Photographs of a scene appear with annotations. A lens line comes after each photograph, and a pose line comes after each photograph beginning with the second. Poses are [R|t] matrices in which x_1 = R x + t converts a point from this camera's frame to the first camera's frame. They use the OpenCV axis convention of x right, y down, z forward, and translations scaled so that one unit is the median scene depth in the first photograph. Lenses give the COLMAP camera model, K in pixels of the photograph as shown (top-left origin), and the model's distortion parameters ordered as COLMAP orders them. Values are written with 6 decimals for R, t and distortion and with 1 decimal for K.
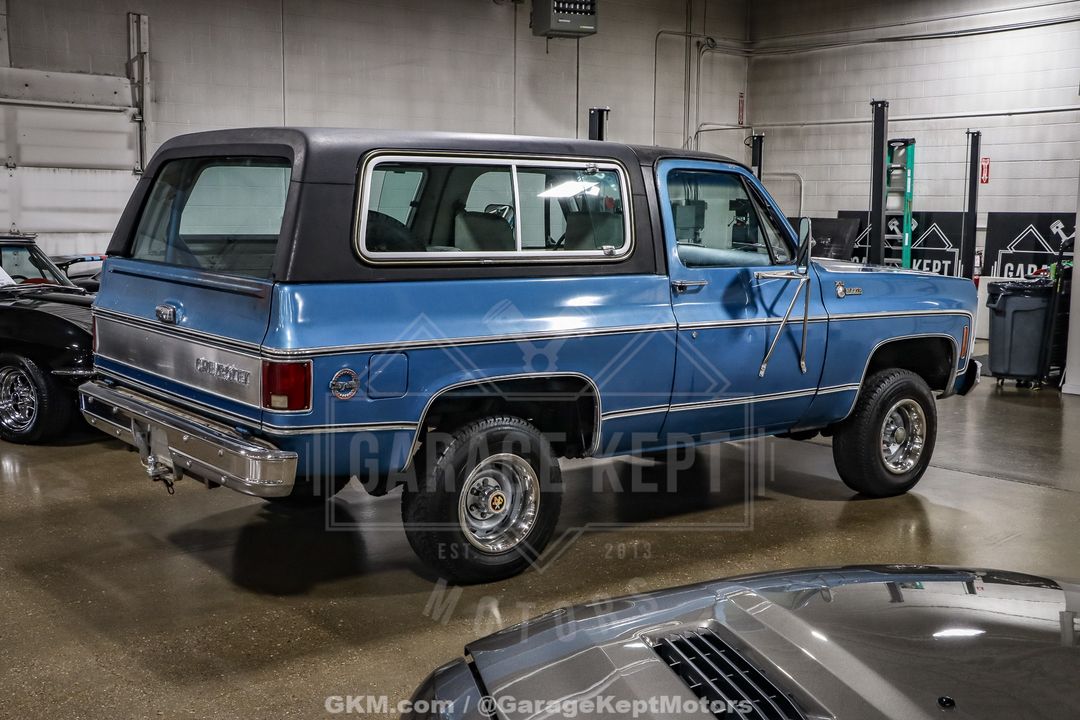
lens RADIAL K [[1216.4, 0, 550.3], [0, 1216.4, 365.6], [0, 0, 1]] dist [0.000610, 0.000000]
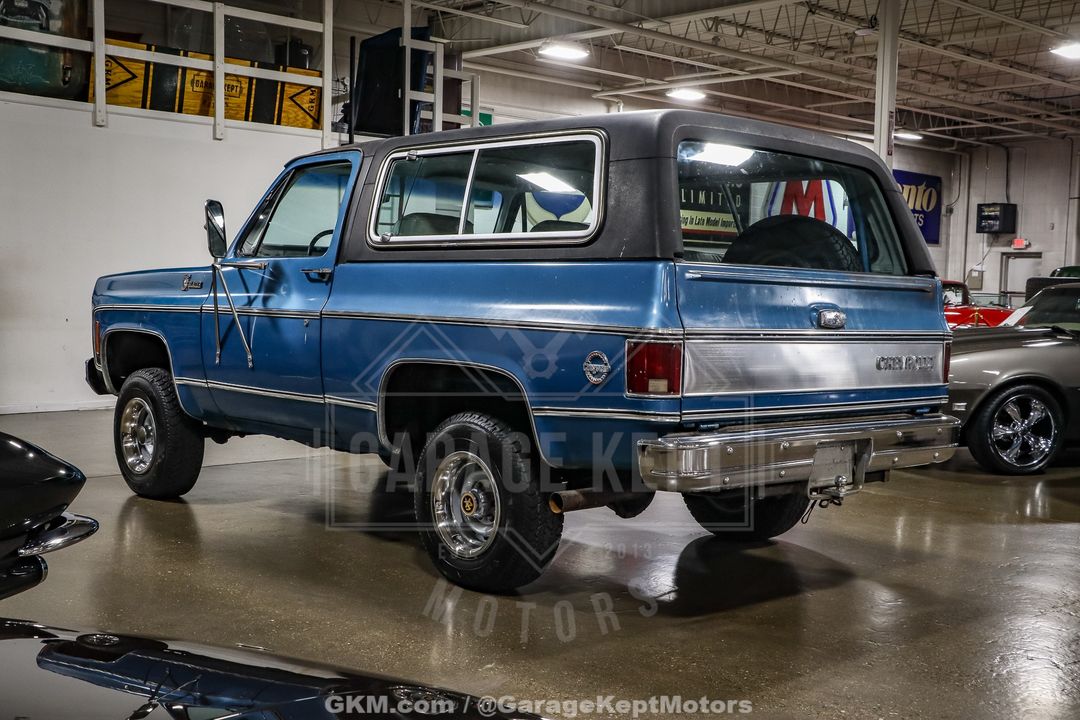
lens RADIAL K [[1244.3, 0, 537.8], [0, 1244.3, 368.4], [0, 0, 1]] dist [0.042128, 0.000000]
pose [[-0.066240, -0.079659, 0.994619, -0.470565], [0.103257, 0.990909, 0.086239, -0.041802], [-0.992447, 0.108414, -0.057412, 0.483476]]
